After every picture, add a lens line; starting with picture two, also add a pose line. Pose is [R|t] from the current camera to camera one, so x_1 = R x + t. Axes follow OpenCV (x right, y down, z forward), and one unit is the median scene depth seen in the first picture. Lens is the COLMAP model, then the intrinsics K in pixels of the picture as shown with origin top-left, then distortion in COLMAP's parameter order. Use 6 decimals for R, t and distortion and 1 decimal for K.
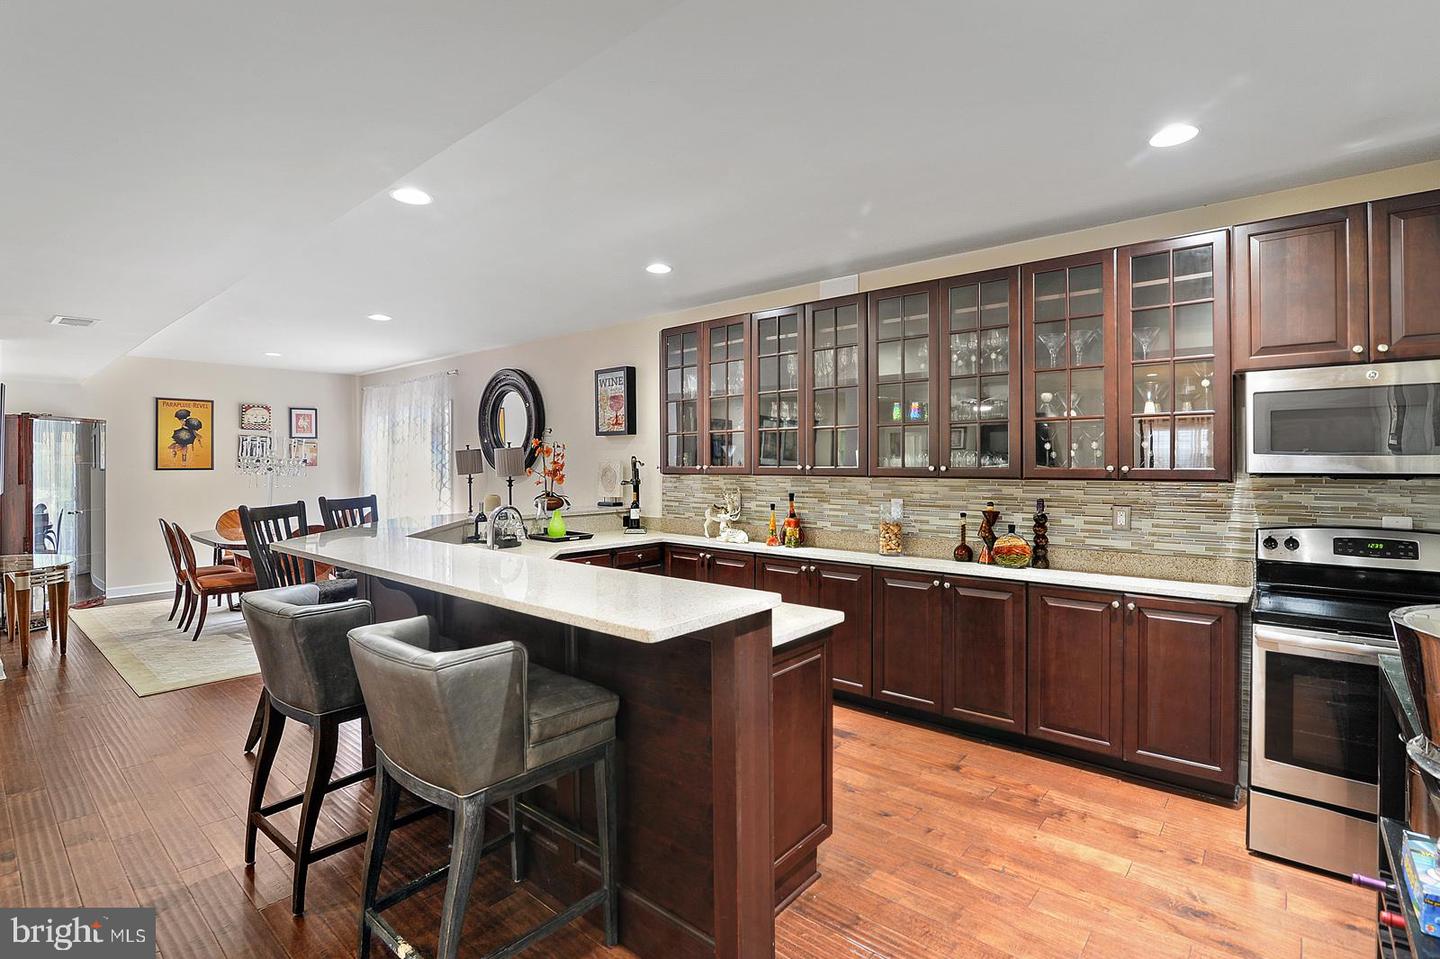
lens RADIAL K [[675.0, 0, 720.8], [0, 675.0, 473.9], [0, 0, 1]] dist [-0.002412, -0.000120]
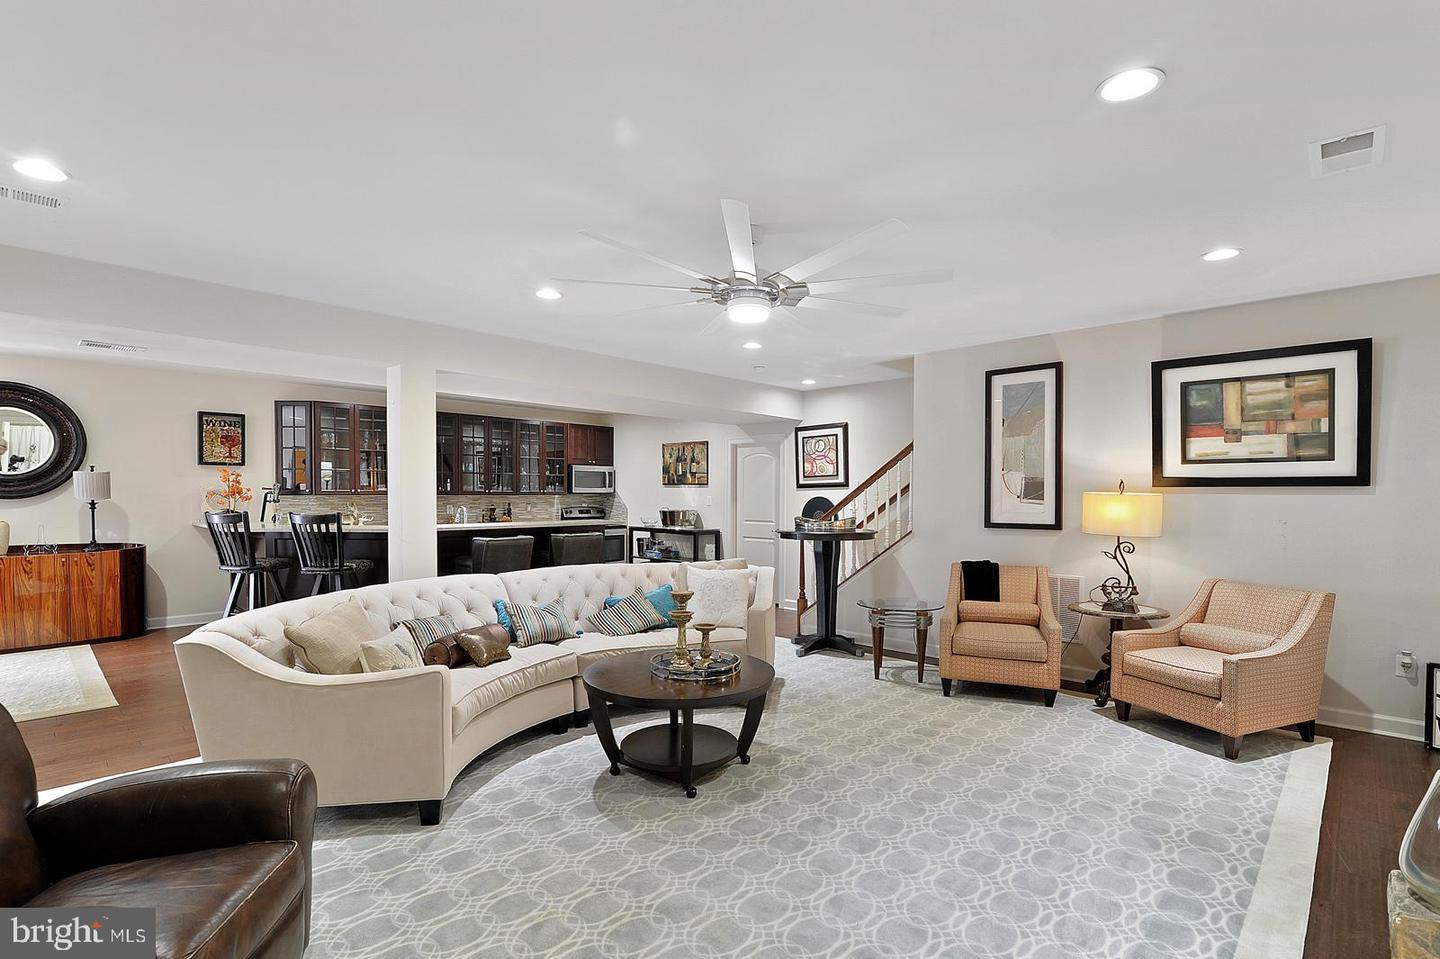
lens RADIAL K [[675.0, 0, 721.4], [0, 675.0, 488.3], [0, 0, 1]] dist [-0.002412, -0.000120]
pose [[0.059394, 0.000933, 0.998234, -2.200369], [0.004647, 0.999988, -0.001211, -0.012944], [-0.998224, 0.004711, 0.059389, -0.019874]]
